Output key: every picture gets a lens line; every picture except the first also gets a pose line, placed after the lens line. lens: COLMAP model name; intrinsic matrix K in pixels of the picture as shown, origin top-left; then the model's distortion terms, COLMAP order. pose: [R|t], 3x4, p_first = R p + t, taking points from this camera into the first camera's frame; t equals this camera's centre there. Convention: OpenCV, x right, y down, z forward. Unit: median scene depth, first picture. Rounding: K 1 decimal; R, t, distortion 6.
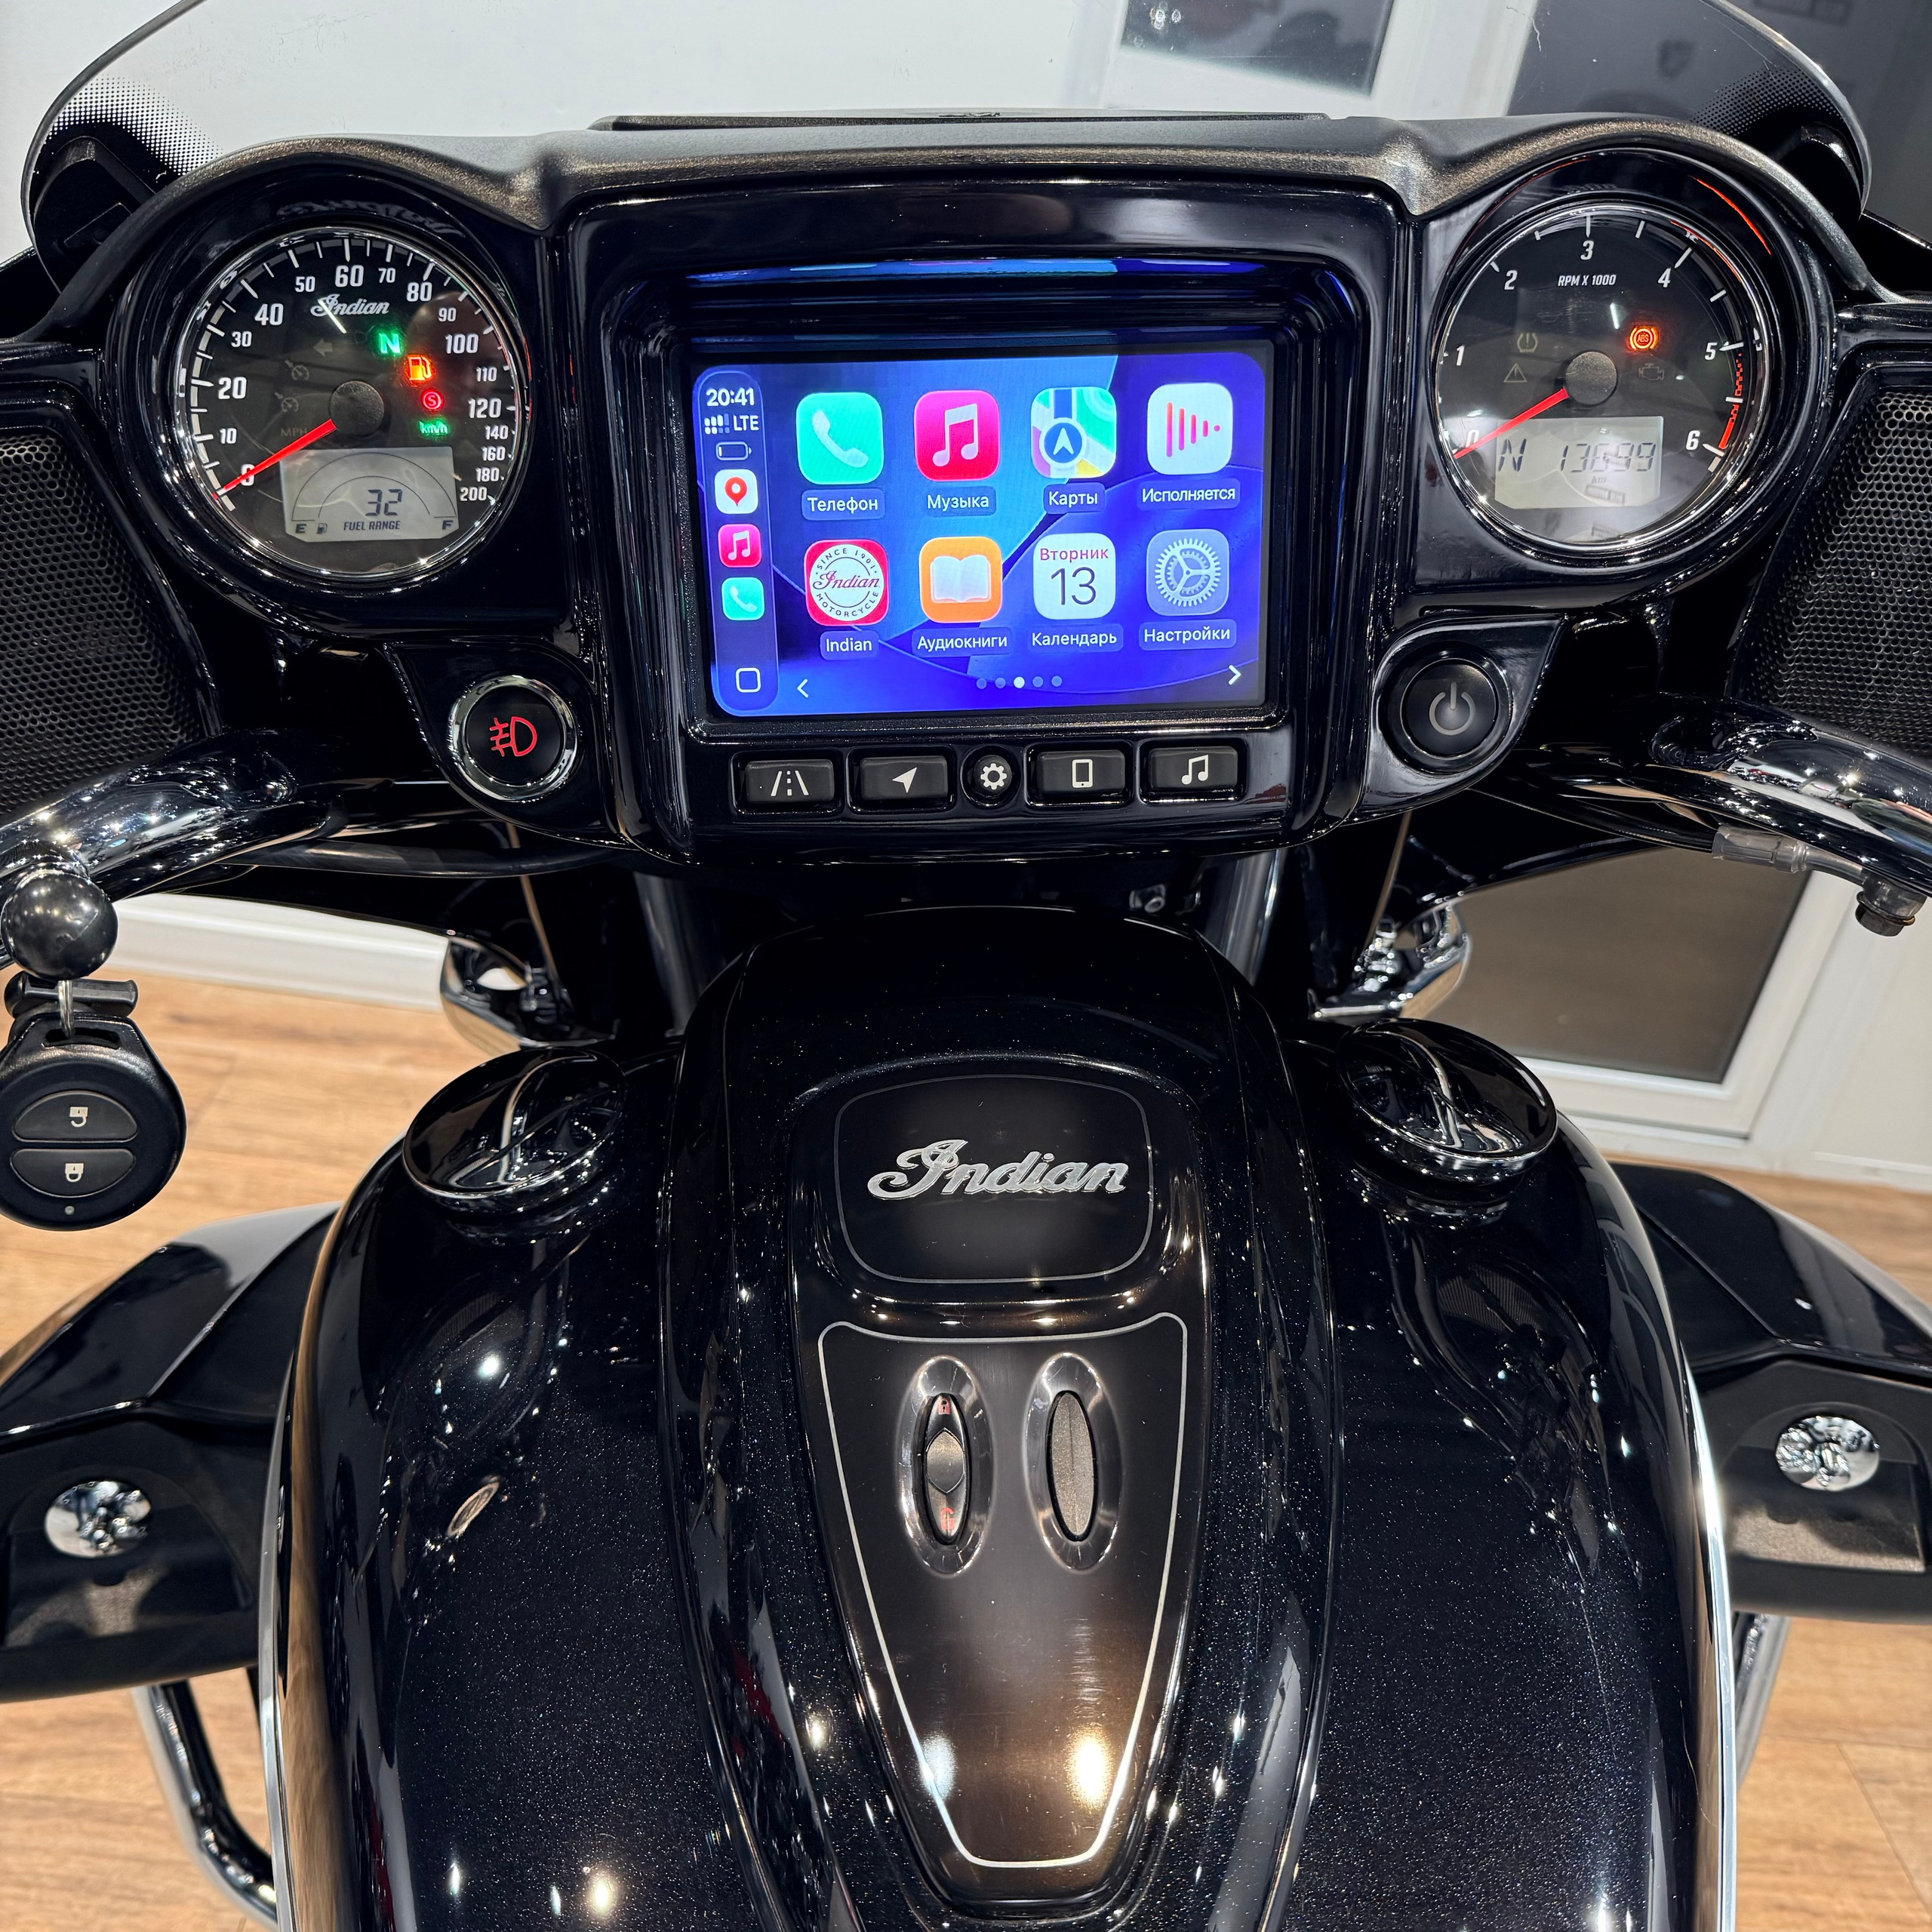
lens RADIAL K [[1760.4, 0, 960.4], [0, 1760.4, 976.8], [0, 0, 1]] dist [0.026392, -0.063784]
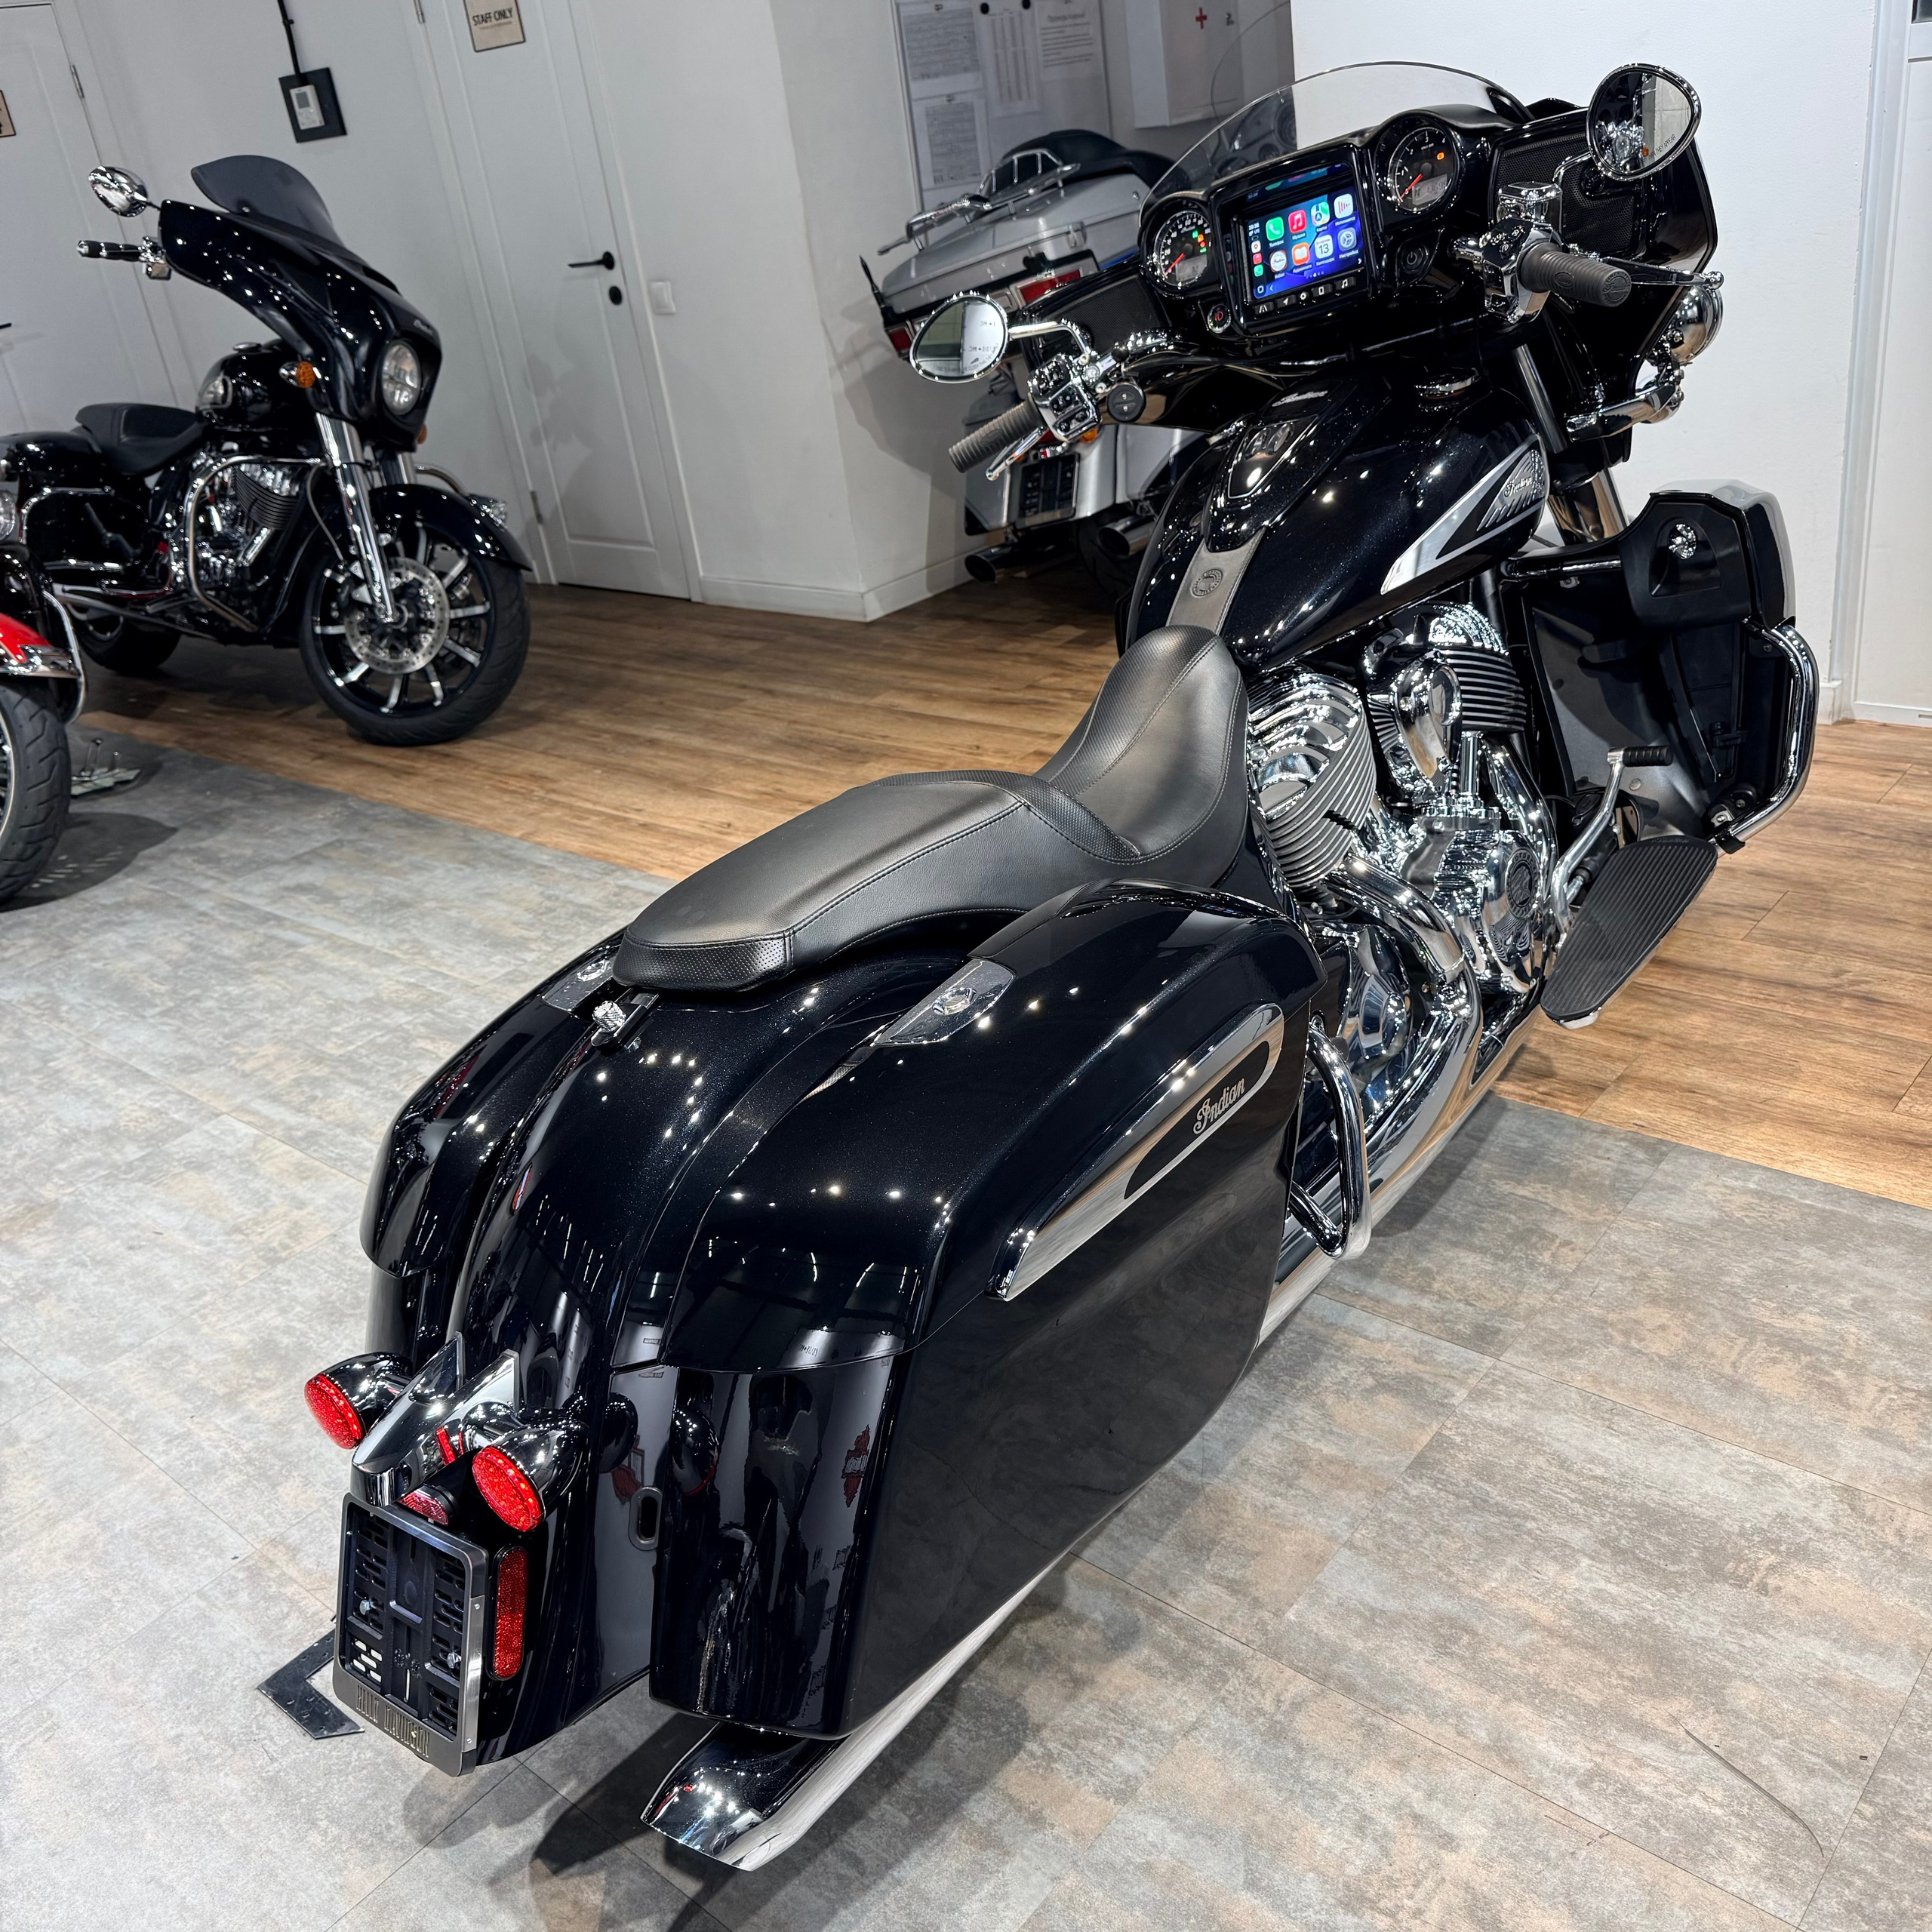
lens RADIAL K [[1760.4, 0, 969.7], [0, 1760.4, 966.0], [0, 0, 1]] dist [0.026392, -0.063784]
pose [[0.722678, 0.027444, -0.690640, 2.499569], [-0.061886, 0.997767, -0.025108, 1.710722], [0.688409, 0.060886, 0.722763, -2.642620]]
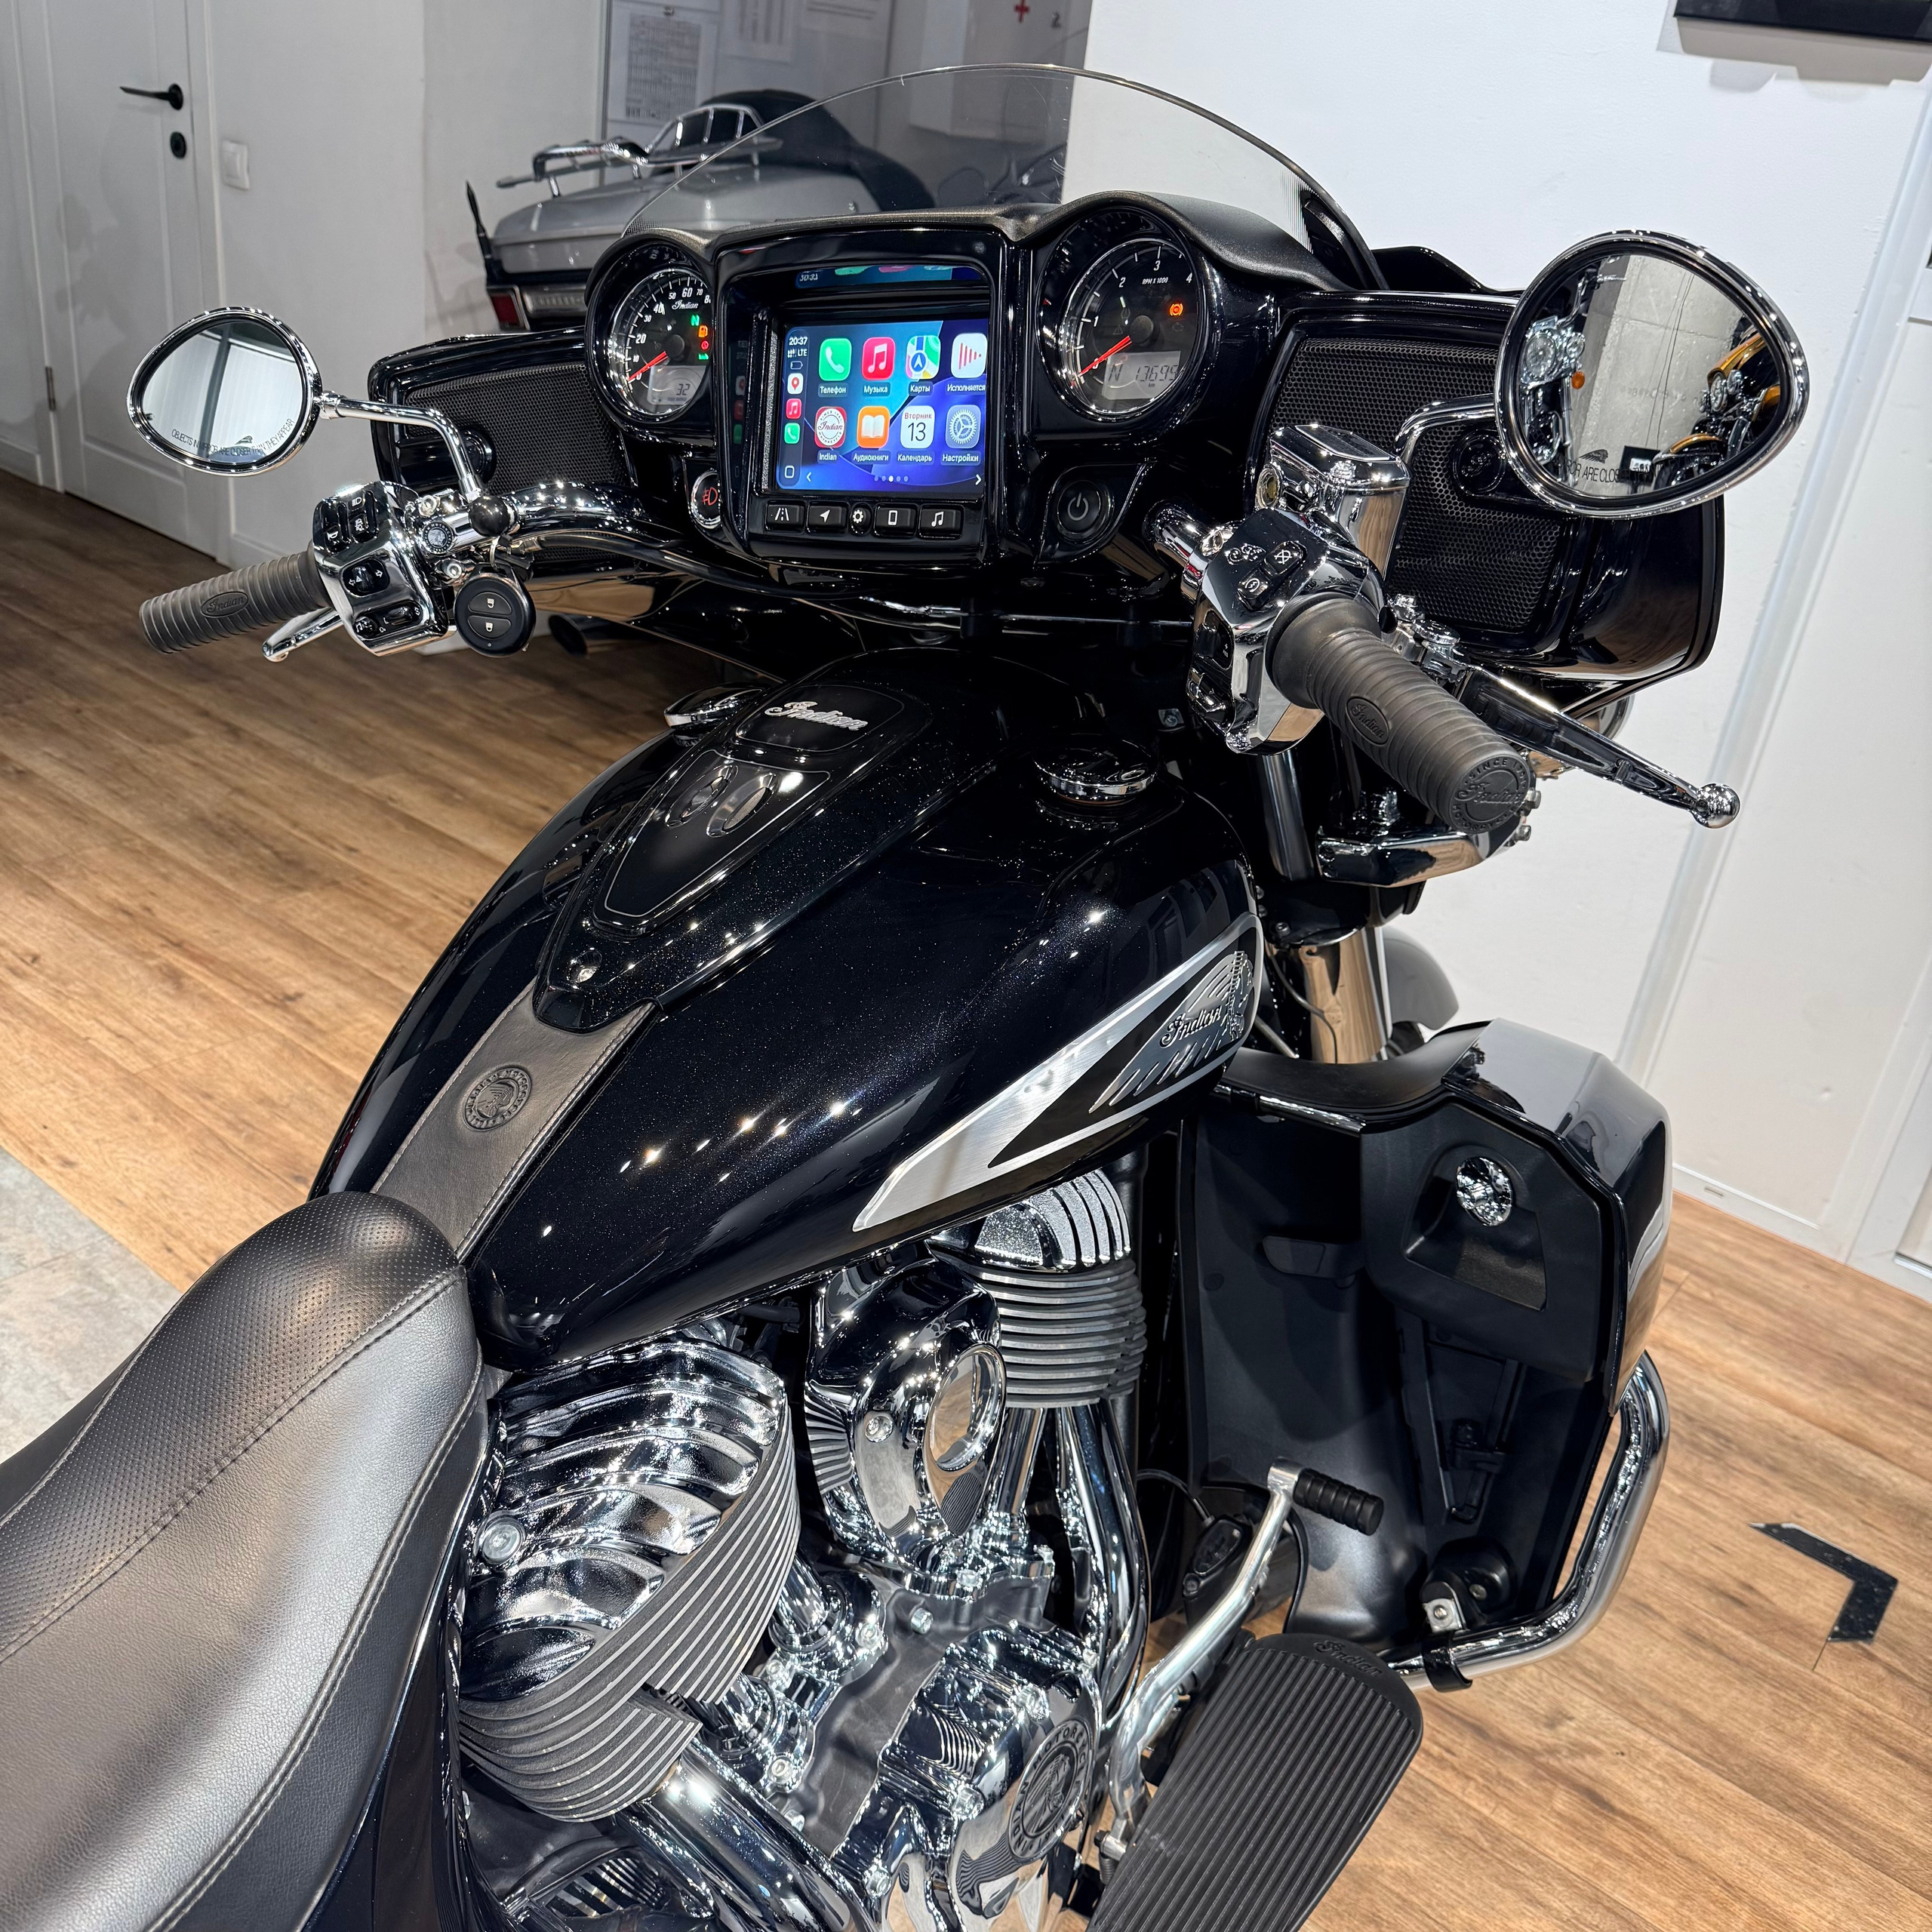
lens RADIAL K [[1760.4, 0, 958.6], [0, 1760.4, 956.6], [0, 0, 1]] dist [0.026392, -0.063784]
pose [[0.802754, 0.189507, -0.565397, 1.398573], [-0.258949, 0.964877, -0.044255, 0.451770], [0.537152, 0.181935, 0.823631, -0.559273]]
